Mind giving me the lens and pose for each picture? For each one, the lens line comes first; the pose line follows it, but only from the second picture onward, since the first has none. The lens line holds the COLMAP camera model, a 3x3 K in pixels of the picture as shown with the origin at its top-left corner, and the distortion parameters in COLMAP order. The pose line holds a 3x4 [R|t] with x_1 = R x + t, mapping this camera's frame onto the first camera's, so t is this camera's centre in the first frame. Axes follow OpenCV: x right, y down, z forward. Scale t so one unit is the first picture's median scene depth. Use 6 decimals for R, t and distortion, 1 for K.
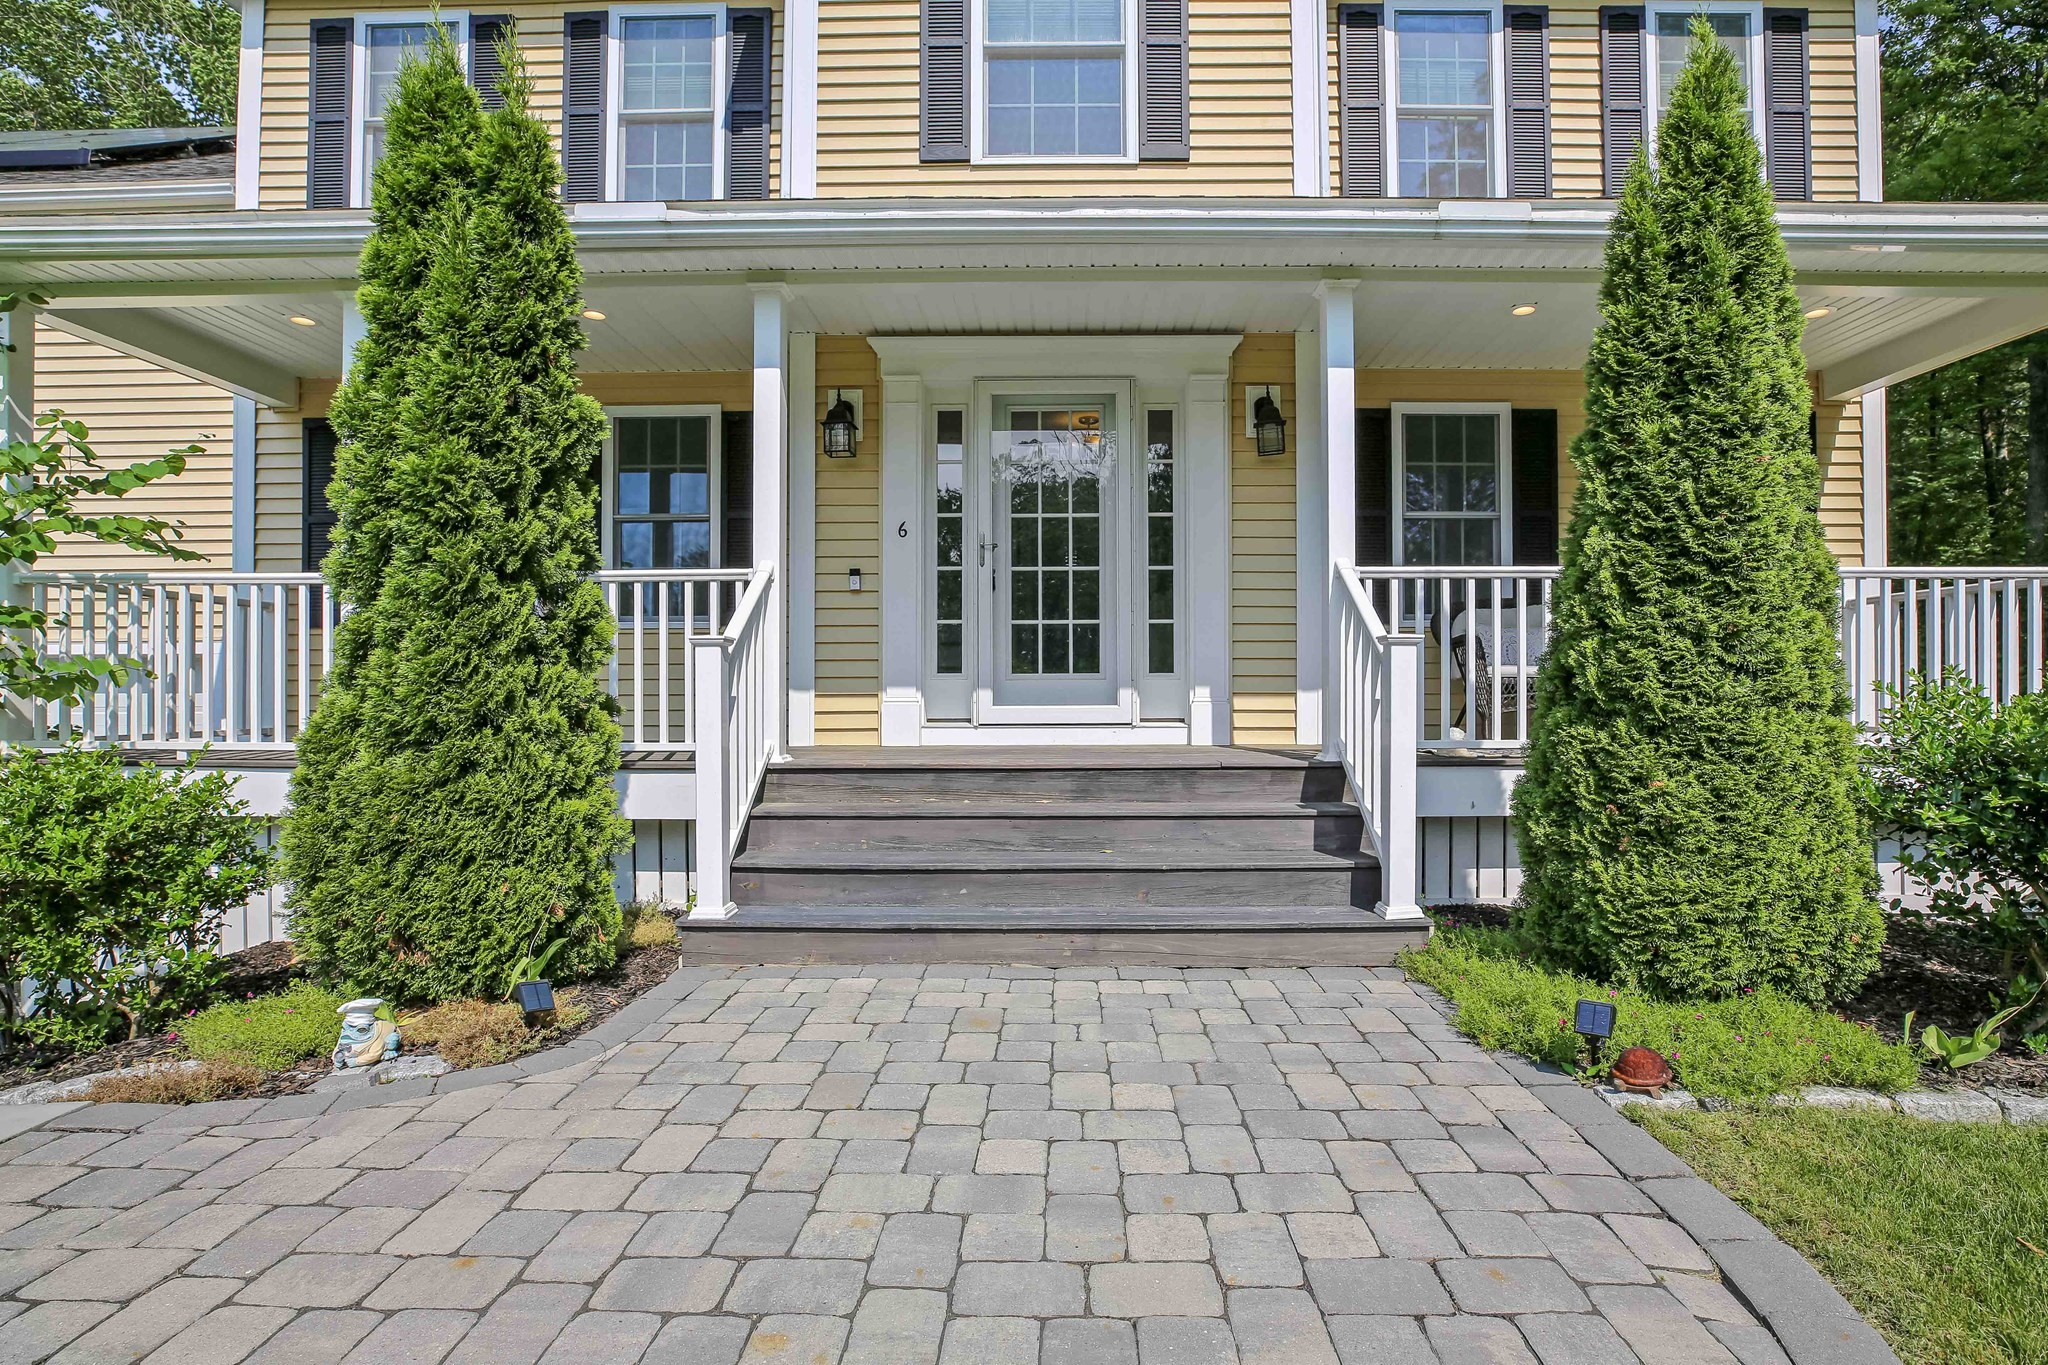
lens RADIAL K [[964.1, 0, 1050.8], [0, 964.1, 694.3], [0, 0, 1]] dist [-0.049102, 0.015718]
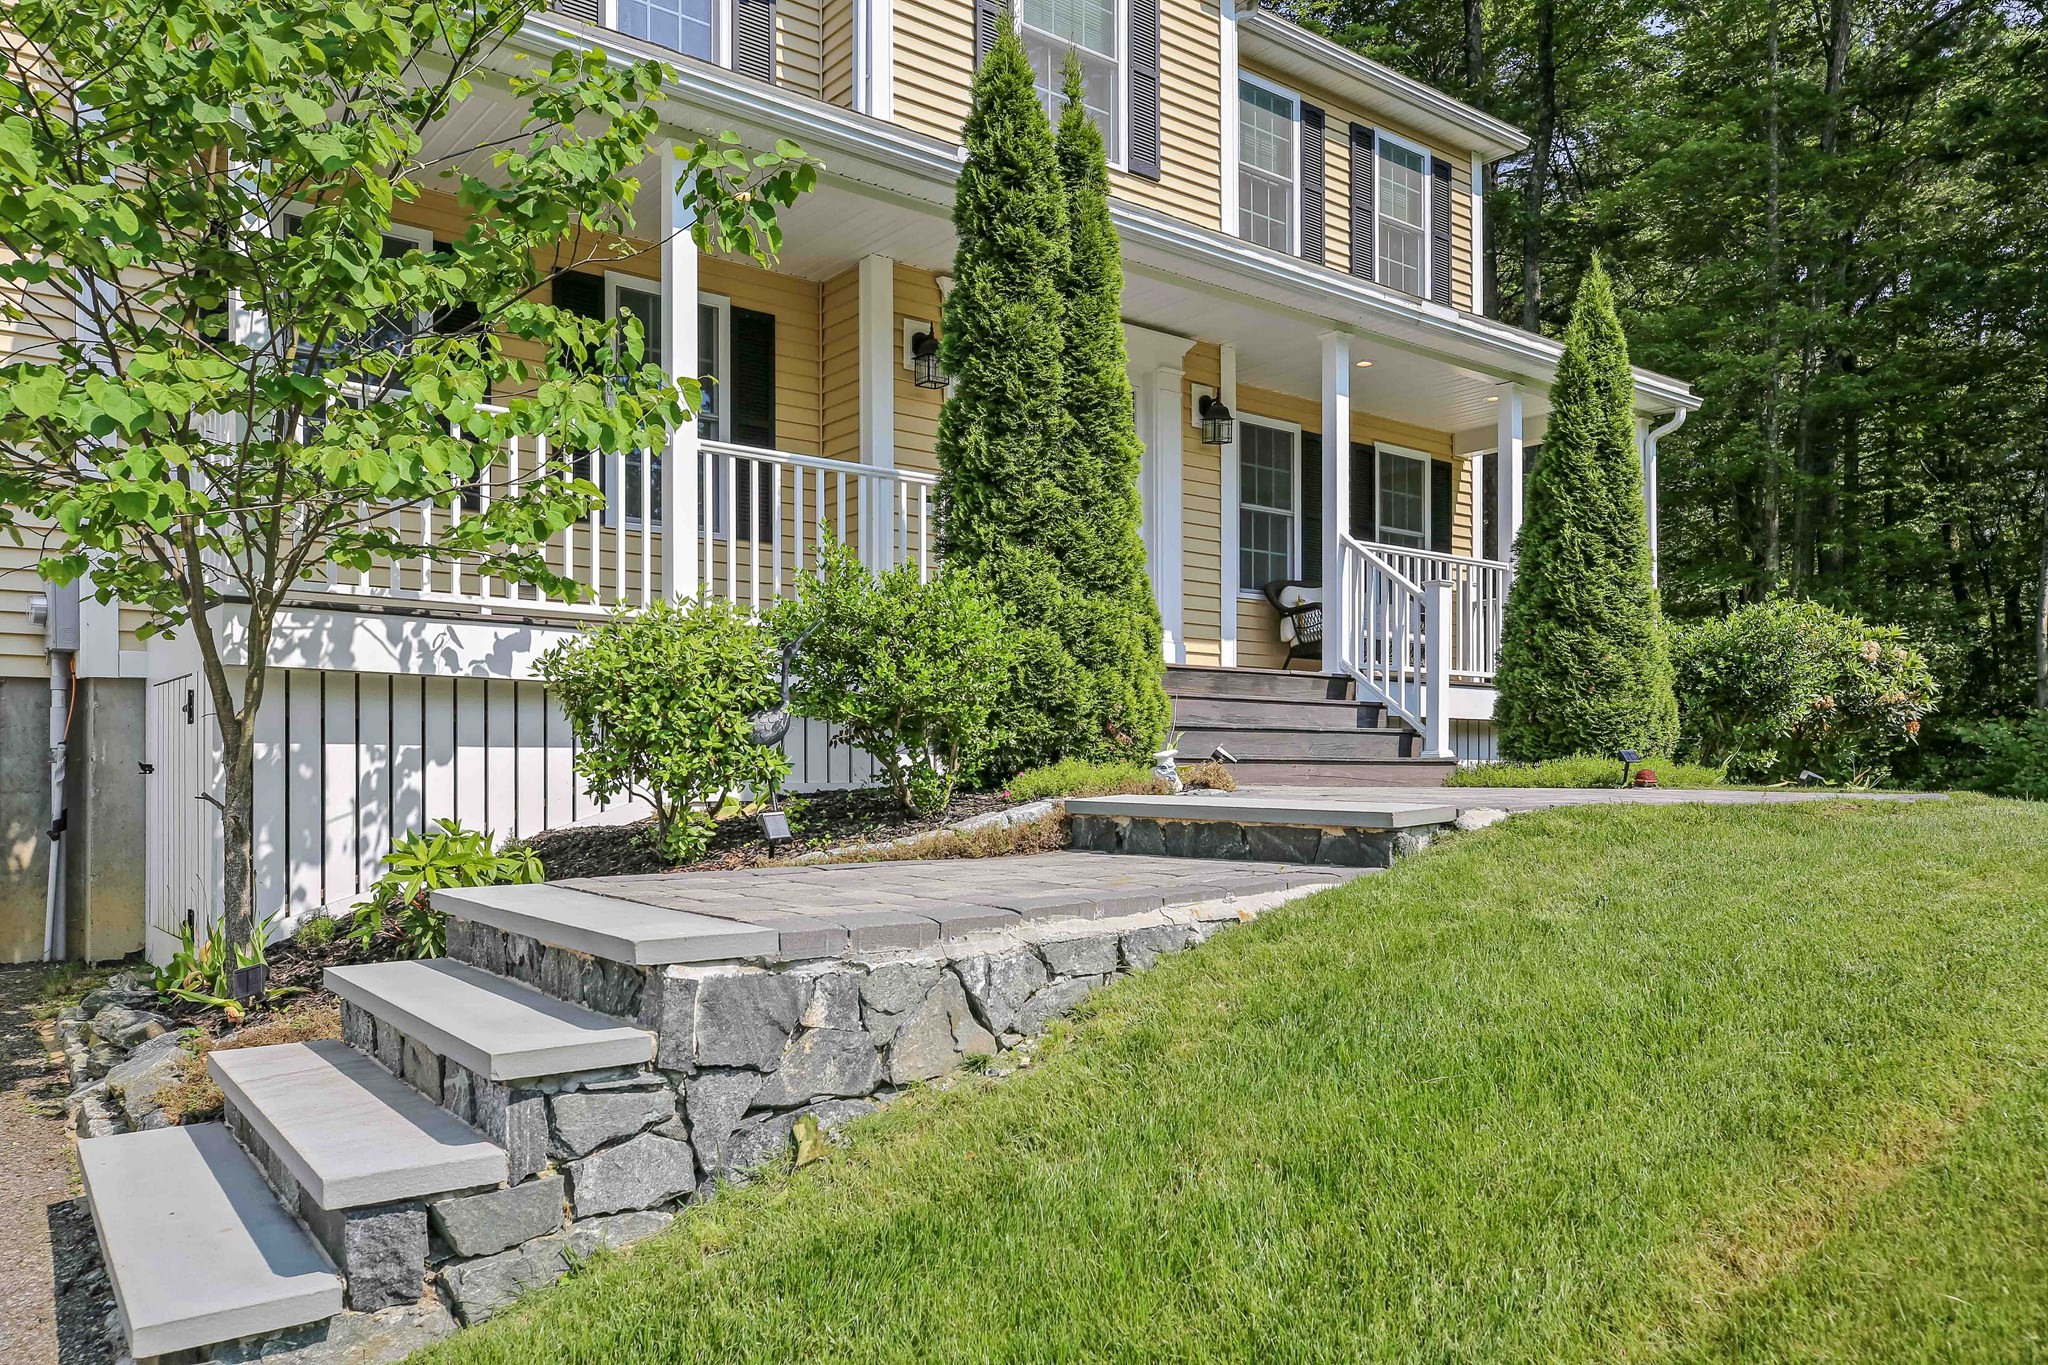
lens RADIAL K [[1505.7, 0, 992.0], [0, 1505.7, 771.4], [0, 0, 1]] dist [0.004216, -0.000533]
pose [[0.781189, 0.006600, 0.624259, -1.797384], [-0.002991, 0.999972, -0.006829, 0.277409], [-0.624287, 0.003467, 0.781187, -0.498122]]
